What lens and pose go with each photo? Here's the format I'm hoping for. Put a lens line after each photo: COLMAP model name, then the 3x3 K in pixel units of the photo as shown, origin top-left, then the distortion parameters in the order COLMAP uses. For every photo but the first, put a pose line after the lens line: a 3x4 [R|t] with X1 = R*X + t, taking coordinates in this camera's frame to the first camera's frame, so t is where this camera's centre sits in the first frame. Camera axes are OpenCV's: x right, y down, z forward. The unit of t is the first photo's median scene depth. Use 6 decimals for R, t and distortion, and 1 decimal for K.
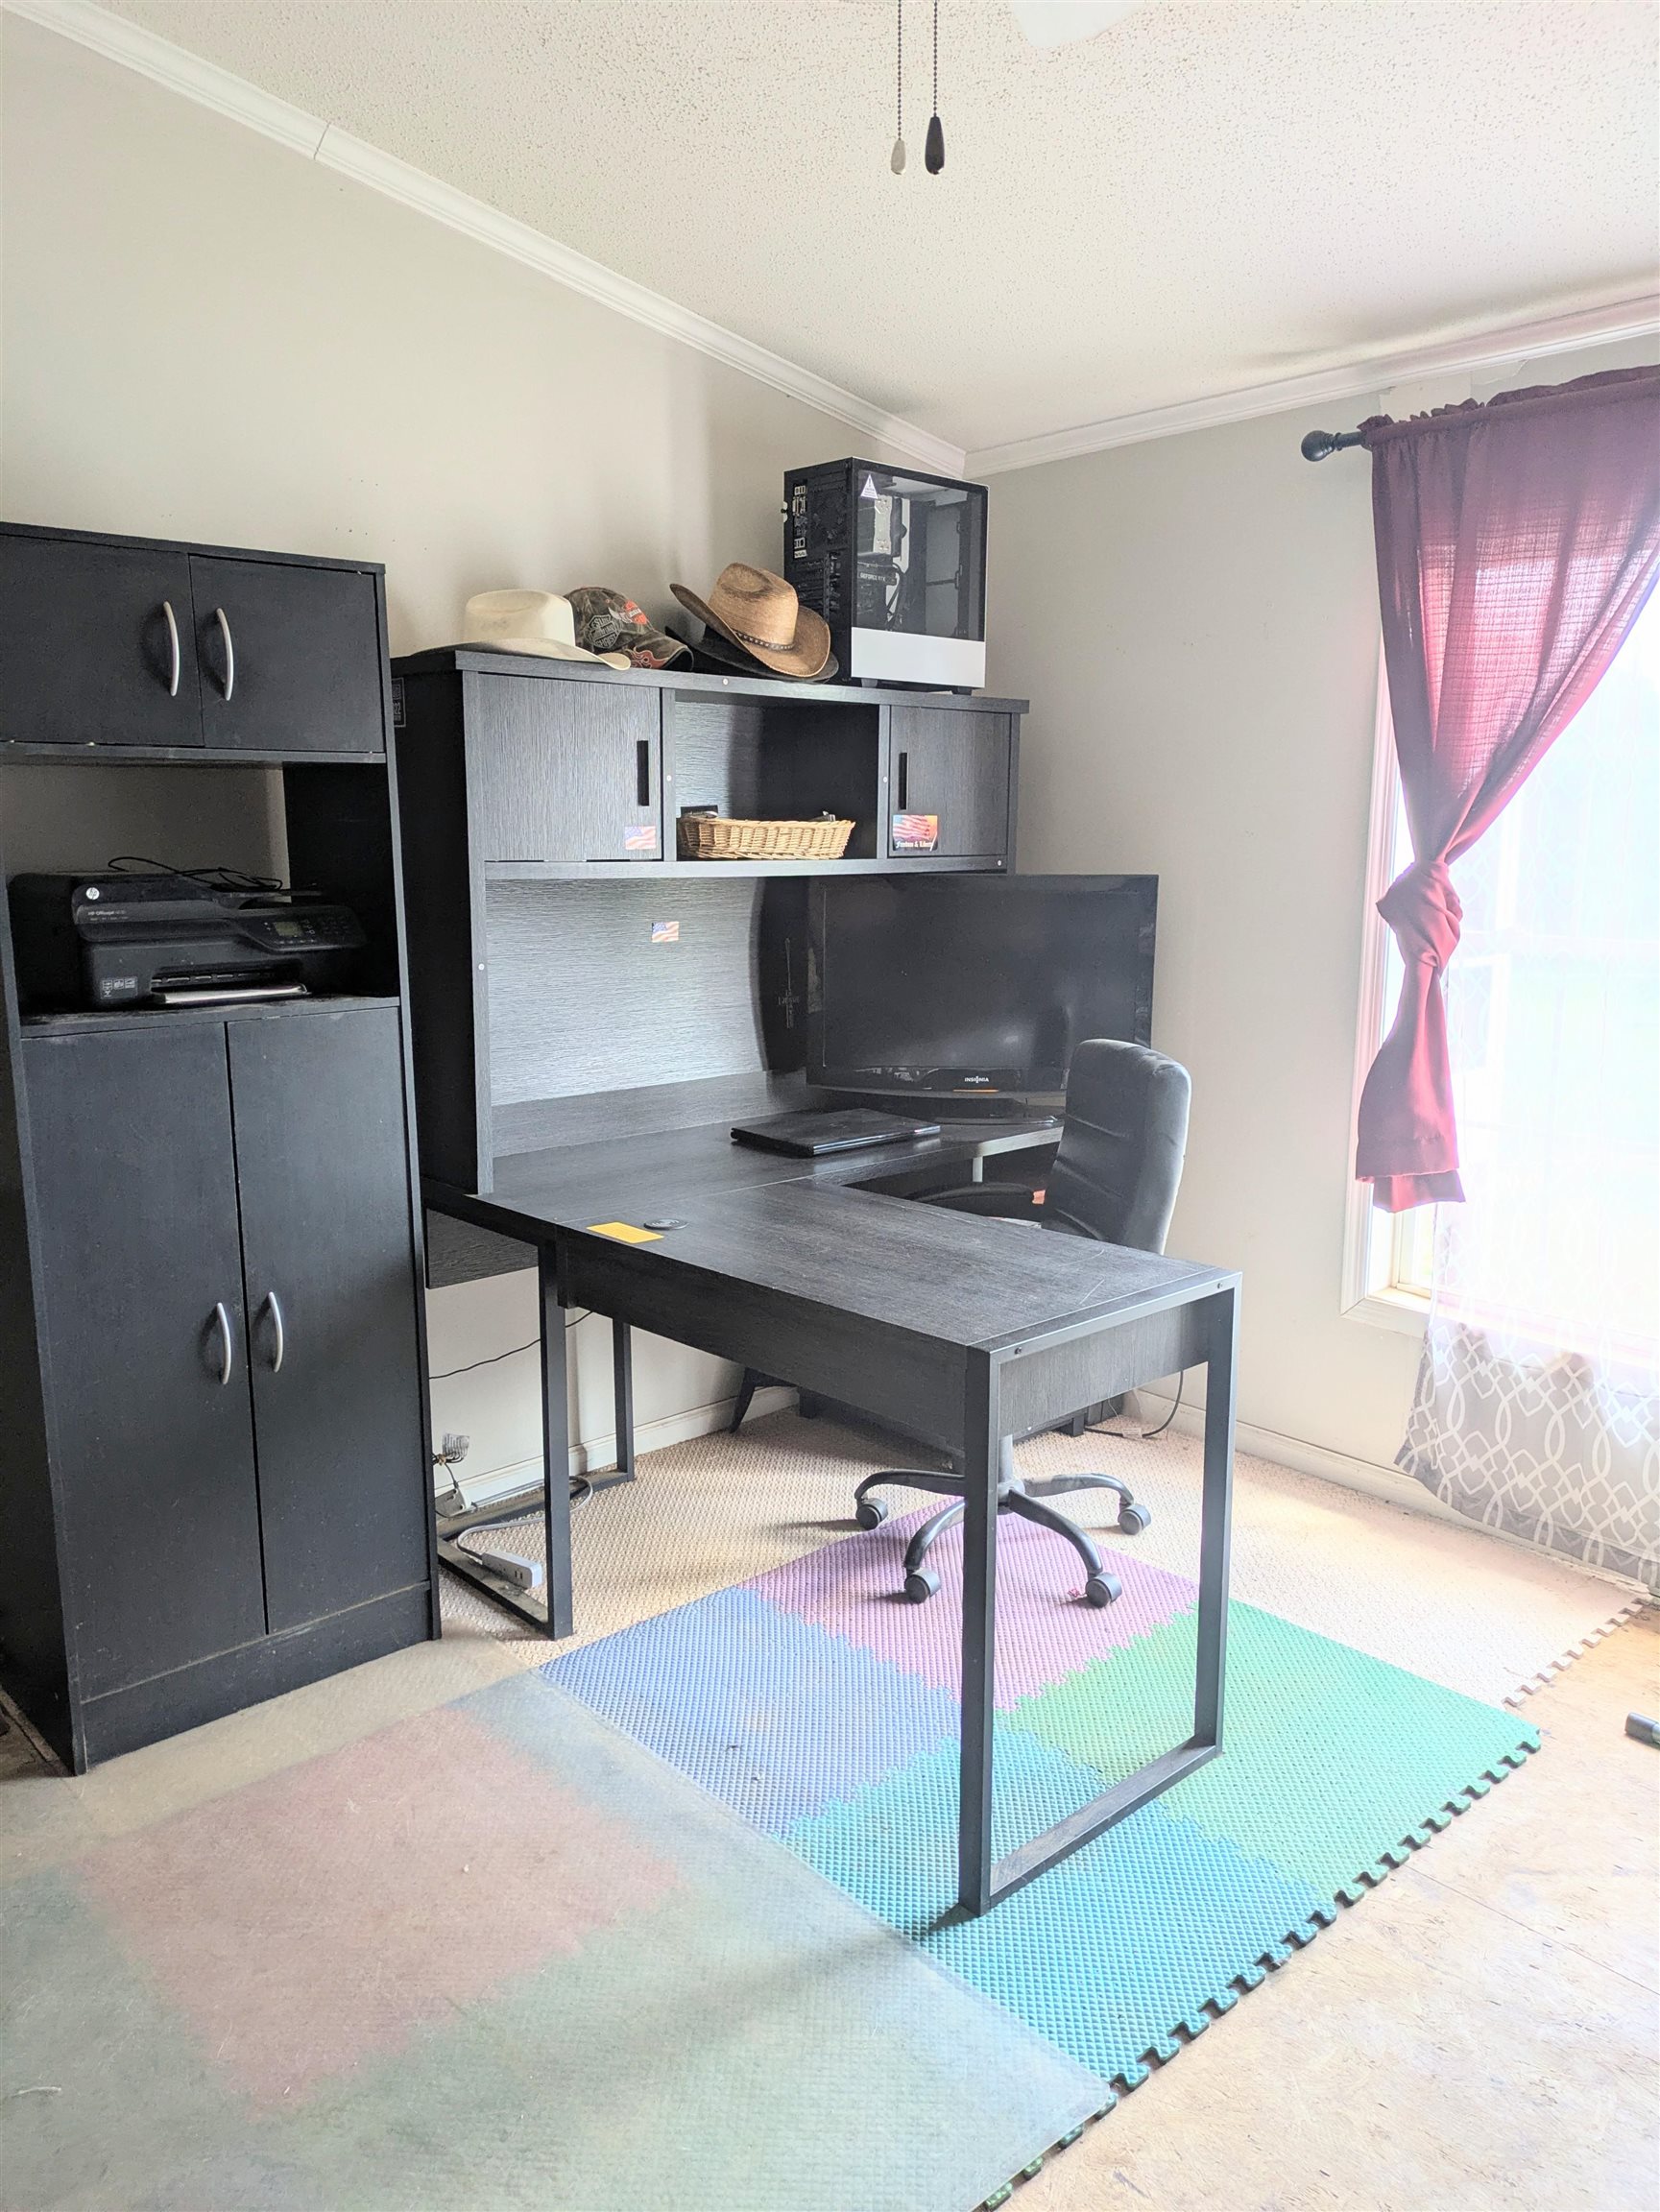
lens RADIAL K [[1611.8, 0, 829.2], [0, 1611.8, 1094.2], [0, 0, 1]] dist [0.024864, -0.003359]
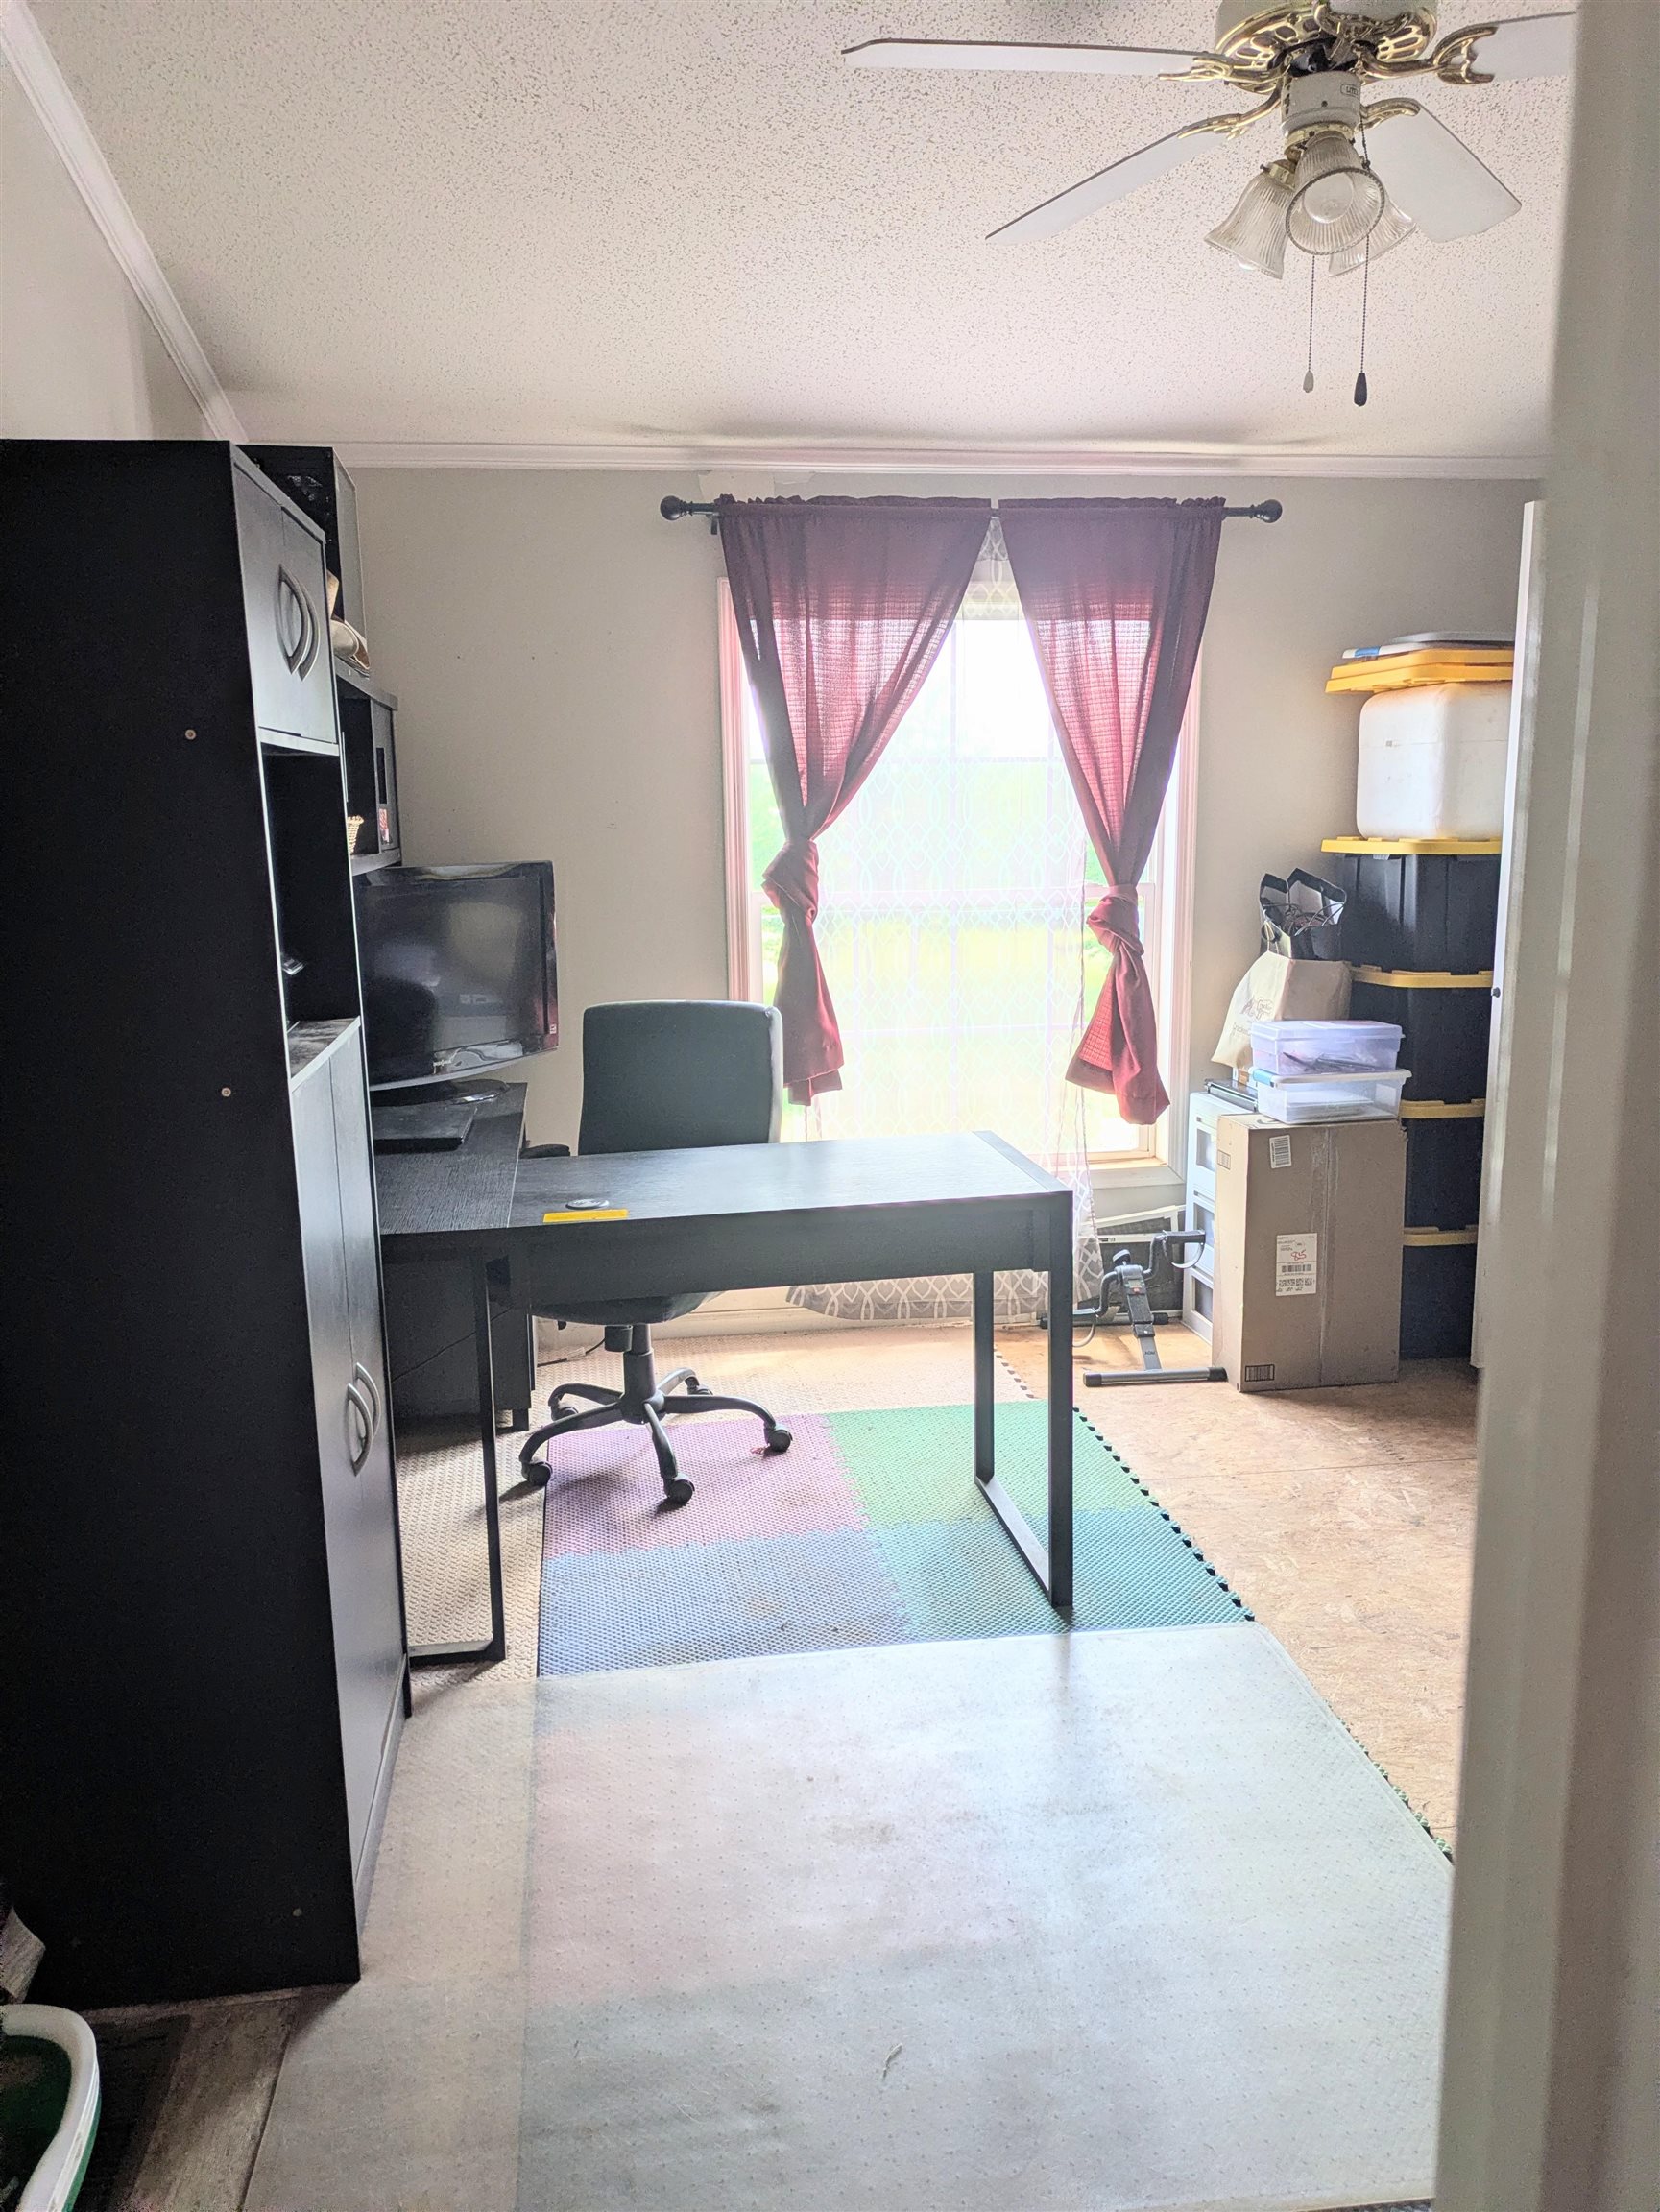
lens RADIAL K [[1611.8, 0, 830.3], [0, 1611.8, 1116.3], [0, 0, 1]] dist [0.024864, -0.003359]
pose [[0.562277, -0.170182, 0.809248, -0.724357], [0.153590, 0.983060, 0.100018, -0.049543], [-0.812560, 0.068055, 0.578891, 0.223308]]
